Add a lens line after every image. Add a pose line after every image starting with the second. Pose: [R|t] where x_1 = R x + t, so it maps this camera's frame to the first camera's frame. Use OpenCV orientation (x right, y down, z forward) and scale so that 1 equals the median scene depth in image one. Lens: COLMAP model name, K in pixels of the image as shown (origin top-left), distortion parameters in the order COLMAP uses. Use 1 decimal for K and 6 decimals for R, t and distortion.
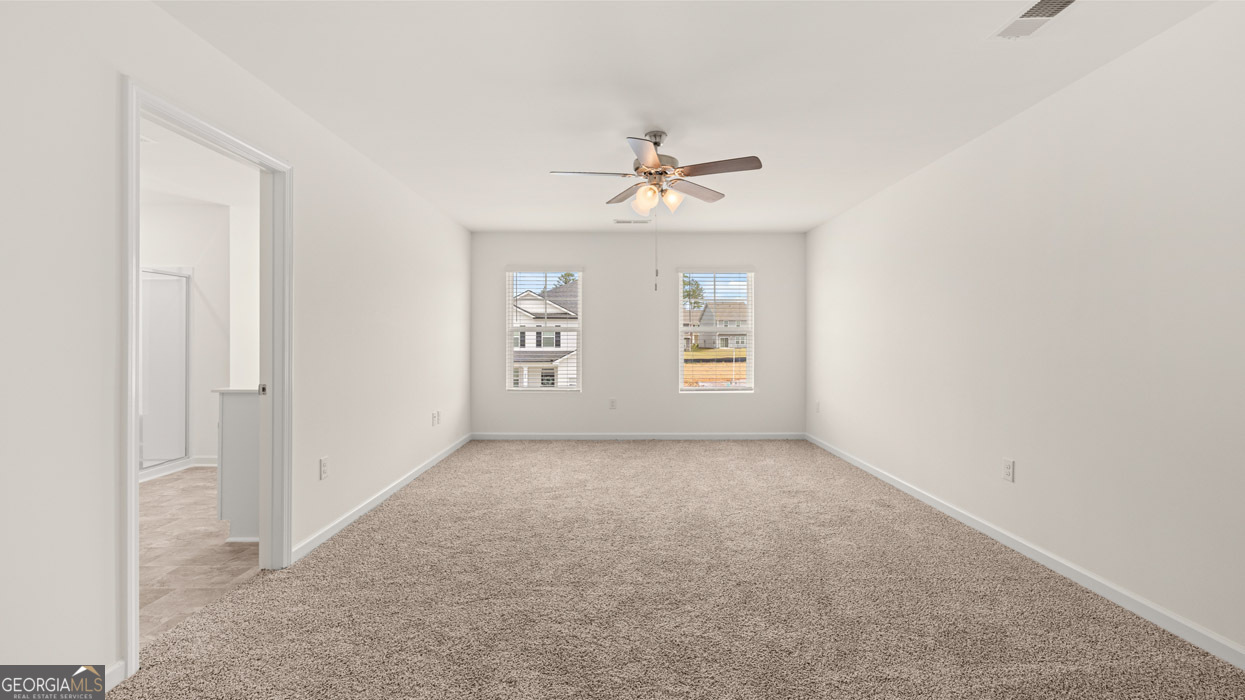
lens RADIAL K [[531.2, 0, 620.8], [0, 531.2, 347.2], [0, 0, 1]] dist [-0.002902, 0.000343]
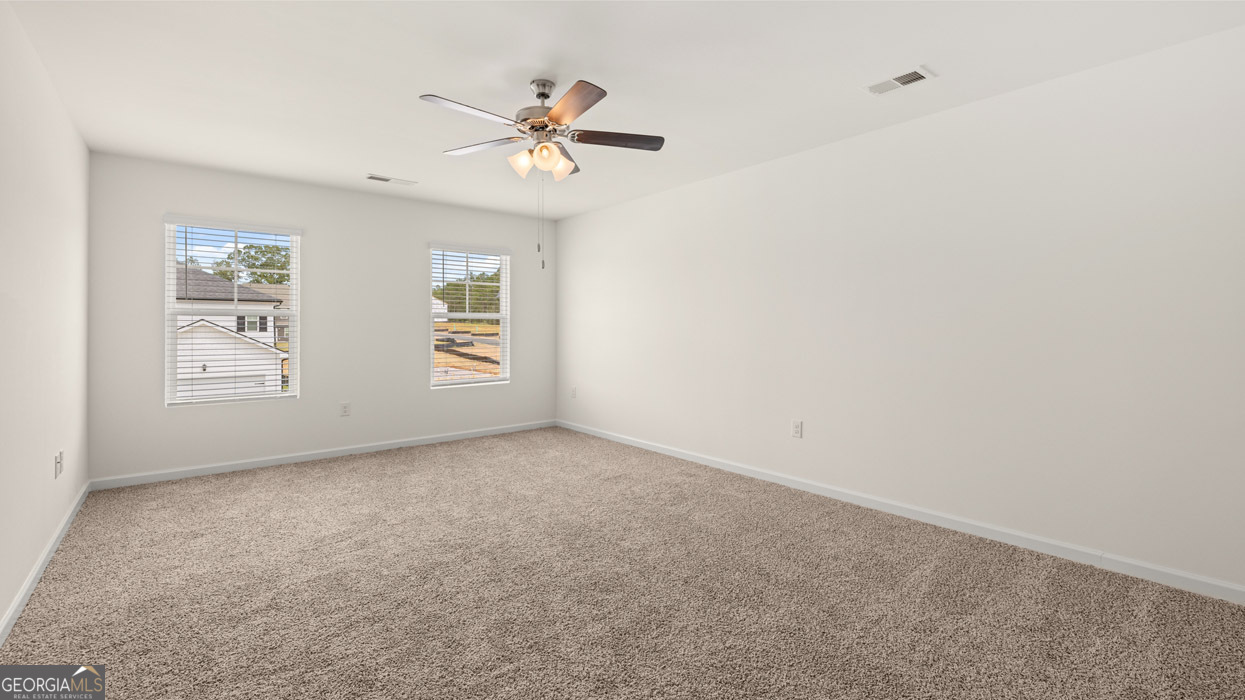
lens RADIAL K [[531.2, 0, 652.2], [0, 531.2, 335.6], [0, 0, 1]] dist [-0.002902, 0.000343]
pose [[0.770300, -0.011517, 0.637577, -0.316900], [0.010252, 0.999931, 0.005677, -0.002778], [-0.637599, 0.002164, 0.770365, 0.221066]]
